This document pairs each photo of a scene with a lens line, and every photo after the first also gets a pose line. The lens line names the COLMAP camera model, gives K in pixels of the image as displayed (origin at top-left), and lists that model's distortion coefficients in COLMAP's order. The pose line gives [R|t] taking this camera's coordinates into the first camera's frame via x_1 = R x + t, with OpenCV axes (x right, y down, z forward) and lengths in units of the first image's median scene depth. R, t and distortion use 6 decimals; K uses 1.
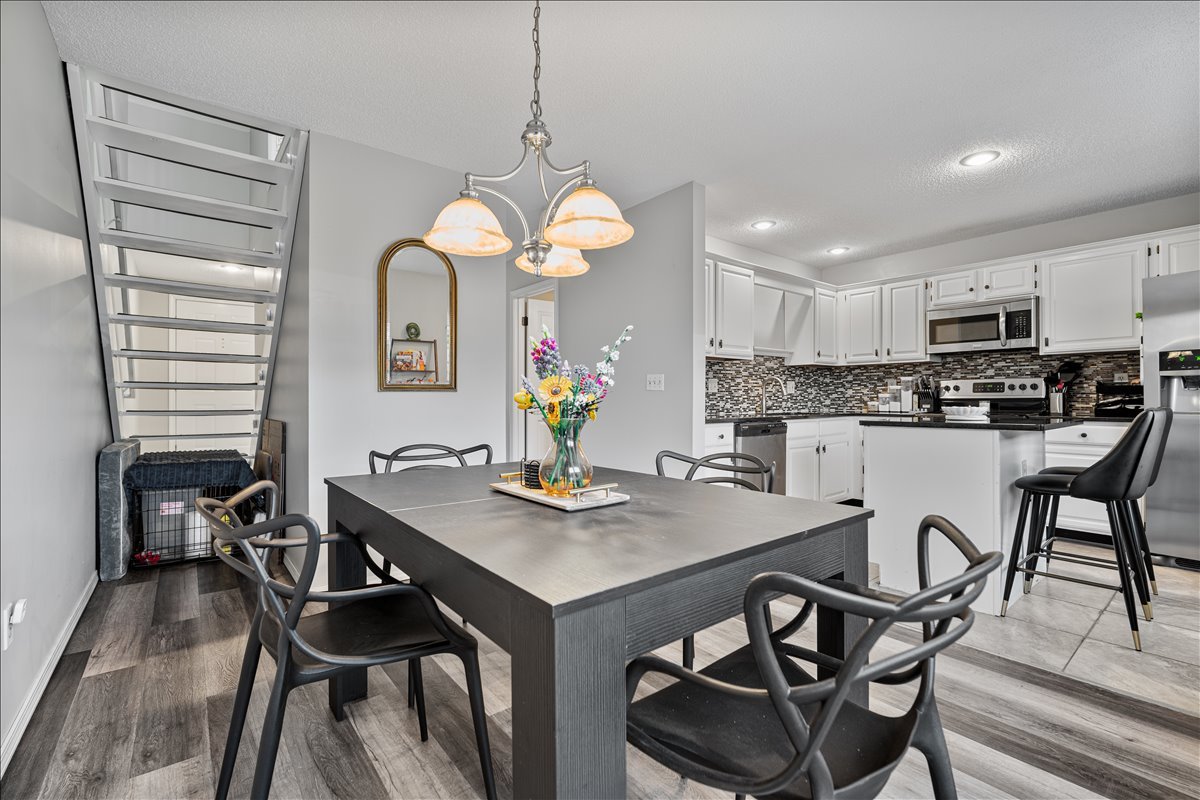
lens RADIAL K [[525.9, 0, 596.6], [0, 525.9, 397.7], [0, 0, 1]] dist [-0.015637, 0.004632]
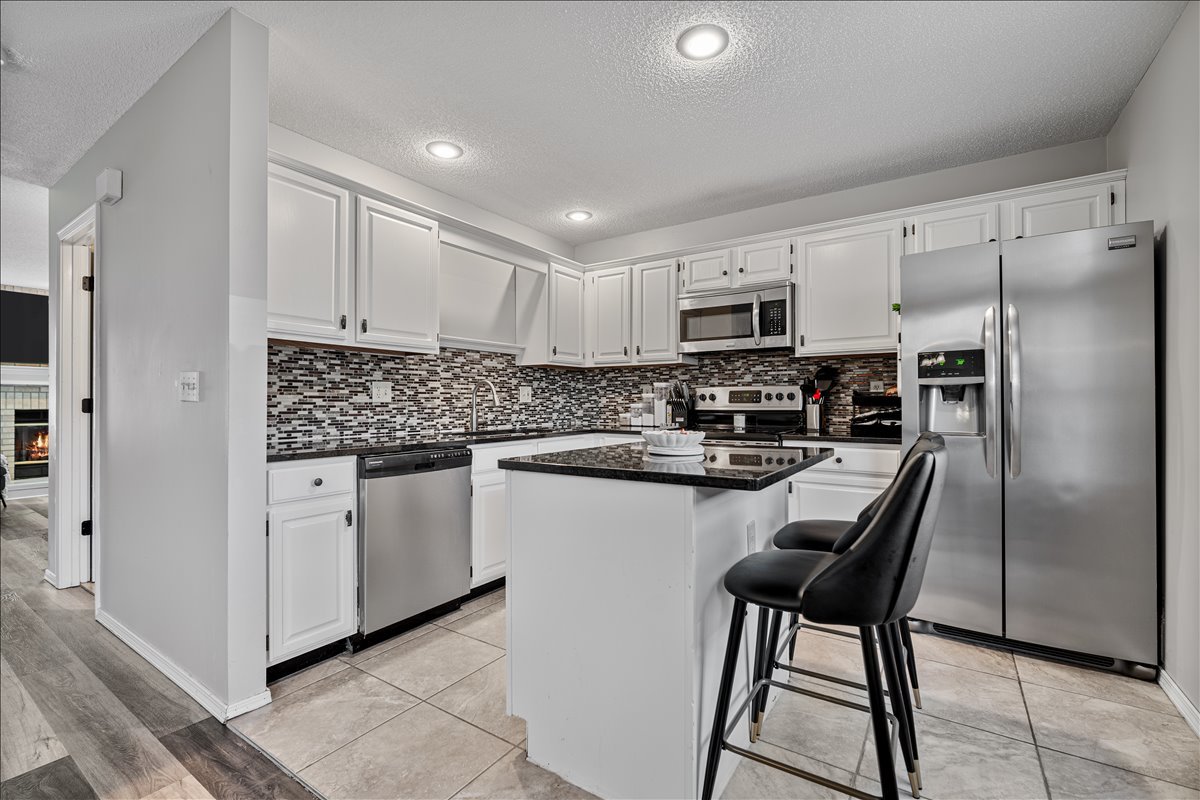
lens RADIAL K [[525.9, 0, 599.6], [0, 525.9, 402.1], [0, 0, 1]] dist [-0.015637, 0.004632]
pose [[0.952994, 0.001446, 0.302985, 0.294462], [-0.001799, 0.999998, 0.000884, -0.011901], [-0.302983, -0.001388, 0.952995, 0.298011]]
